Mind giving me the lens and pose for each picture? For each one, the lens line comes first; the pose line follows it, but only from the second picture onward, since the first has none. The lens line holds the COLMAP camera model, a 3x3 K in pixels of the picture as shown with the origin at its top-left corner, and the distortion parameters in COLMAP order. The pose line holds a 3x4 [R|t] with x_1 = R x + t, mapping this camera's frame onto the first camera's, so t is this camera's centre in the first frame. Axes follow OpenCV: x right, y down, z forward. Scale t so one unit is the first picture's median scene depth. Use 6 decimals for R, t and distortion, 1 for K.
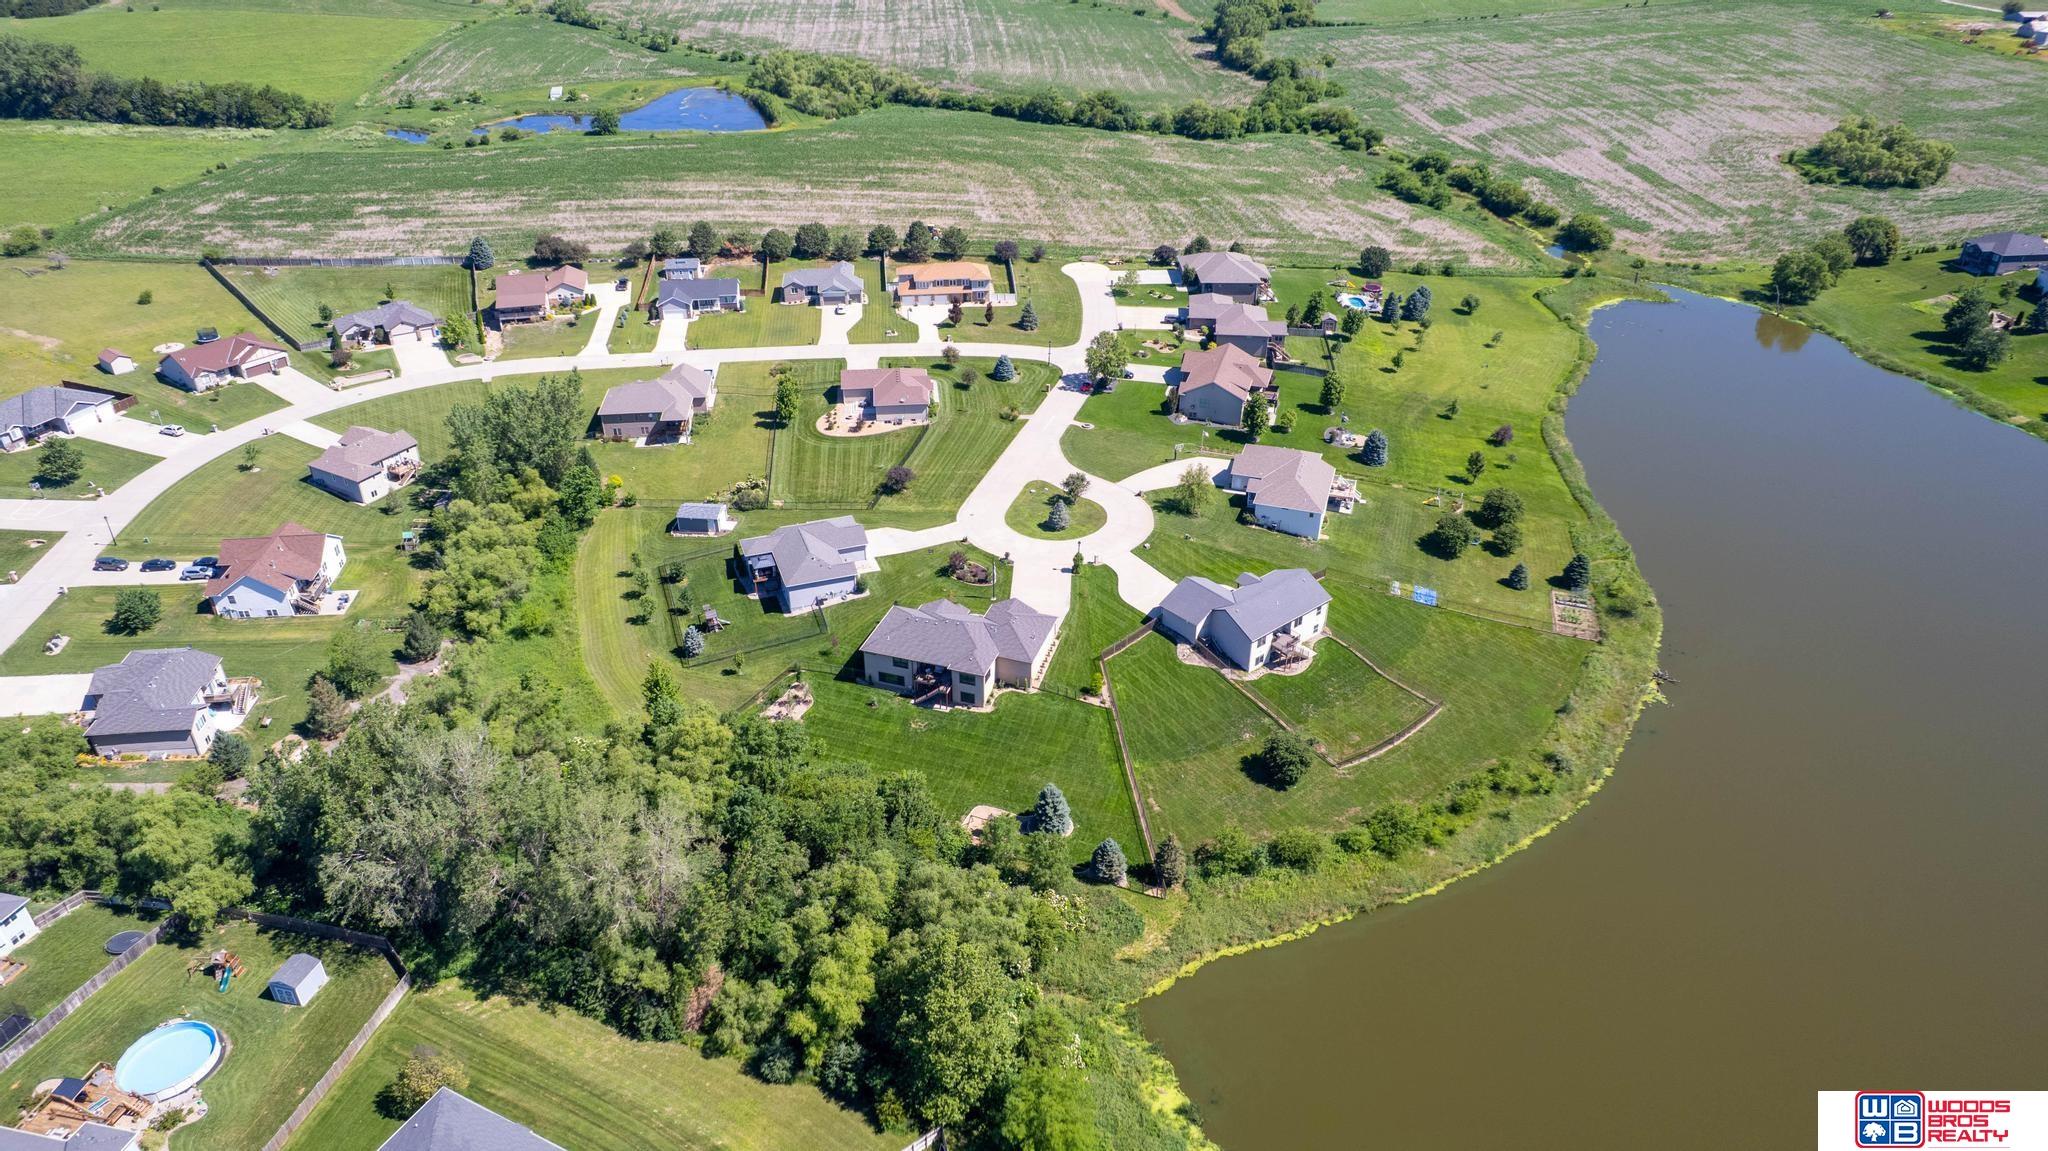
lens RADIAL K [[1304.5, 0, 1035.5], [0, 1304.5, 594.1], [0, 0, 1]] dist [-0.066770, 0.054692]
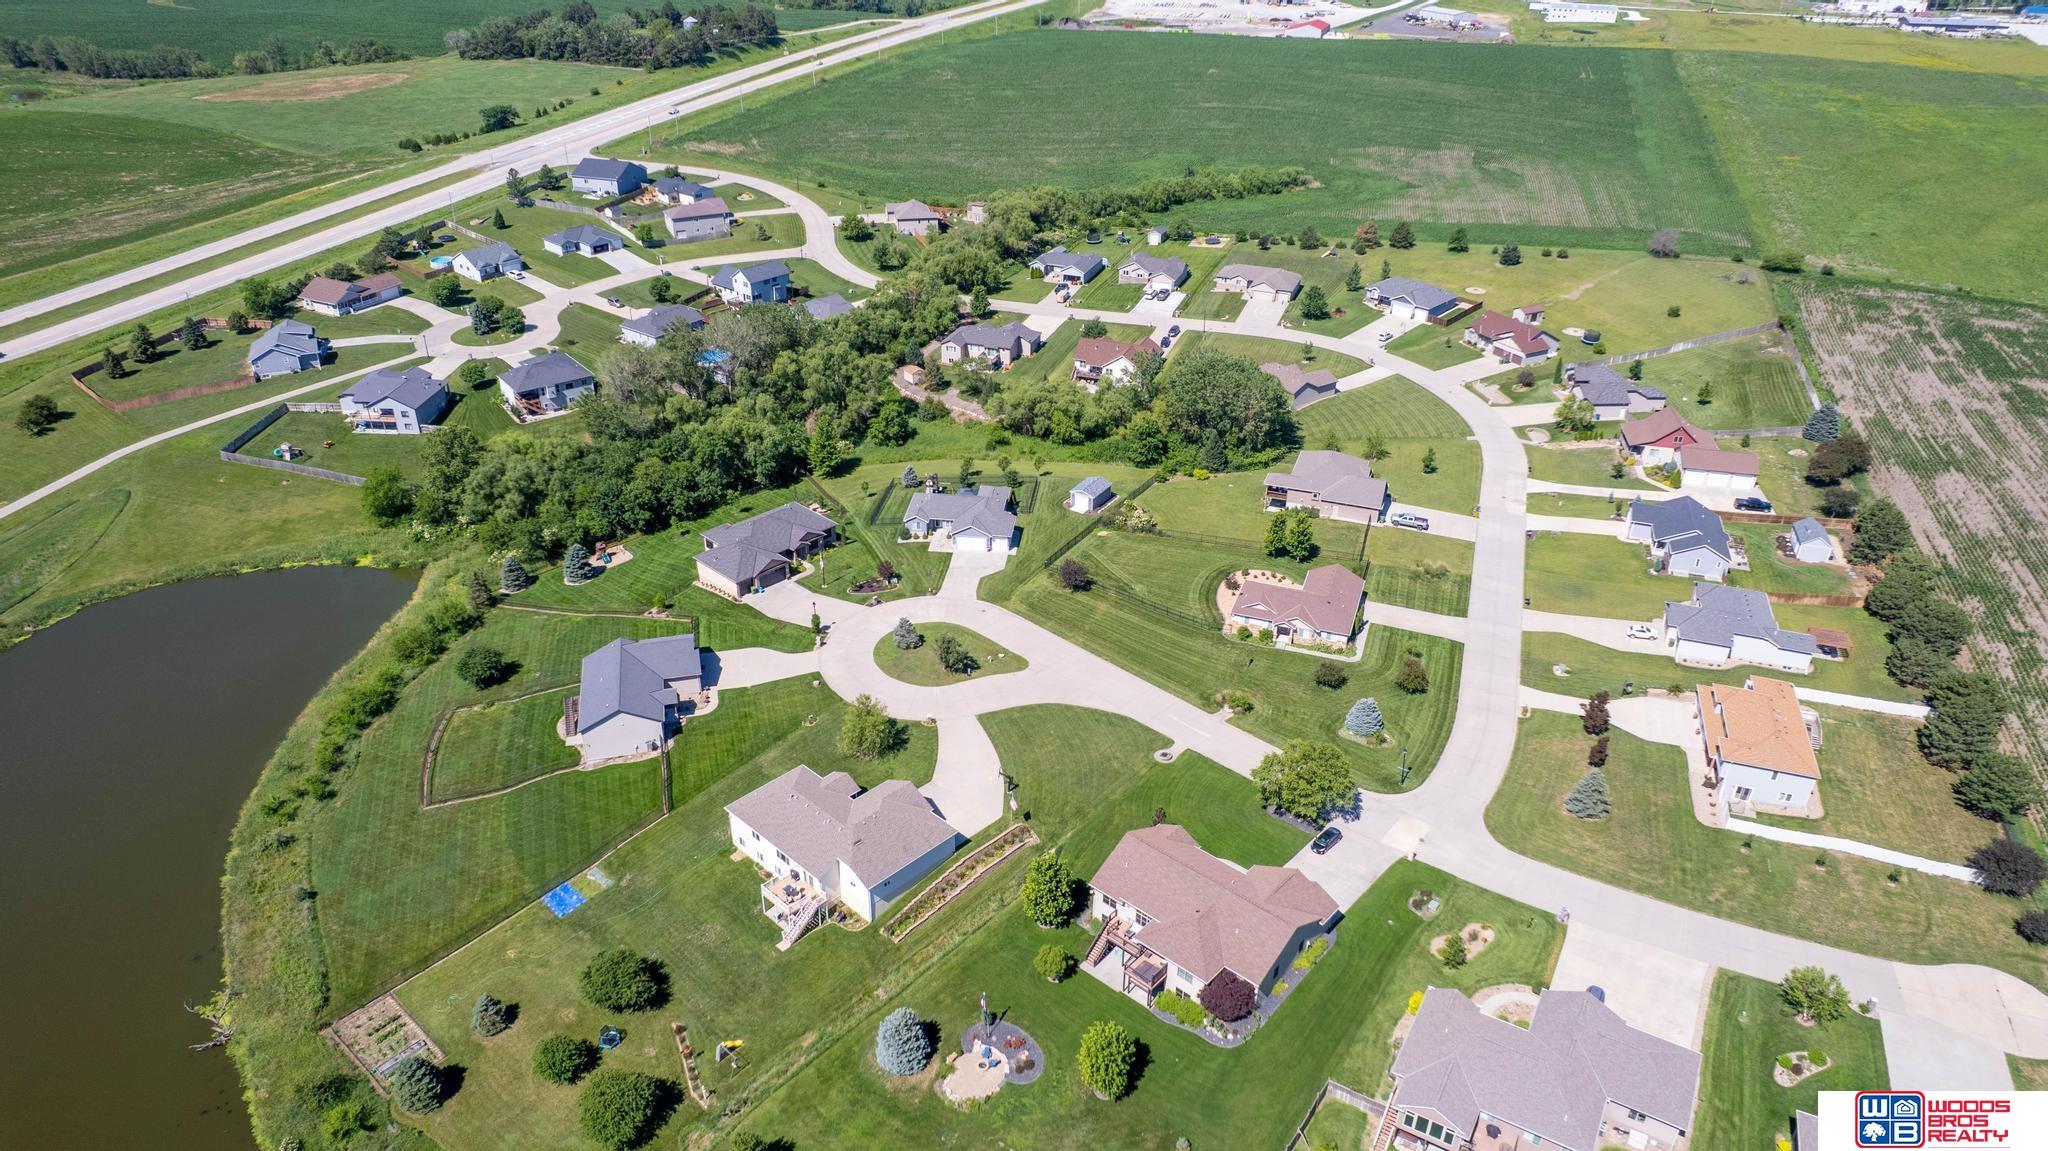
lens RADIAL K [[1304.5, 0, 1031.0], [0, 1304.5, 576.7], [0, 0, 1]] dist [-0.066770, 0.054692]
pose [[-0.441020, 0.427233, -0.789286, 0.677112], [-0.489370, 0.622726, 0.610516, -0.680935], [0.752342, 0.655503, -0.065560, 1.123324]]
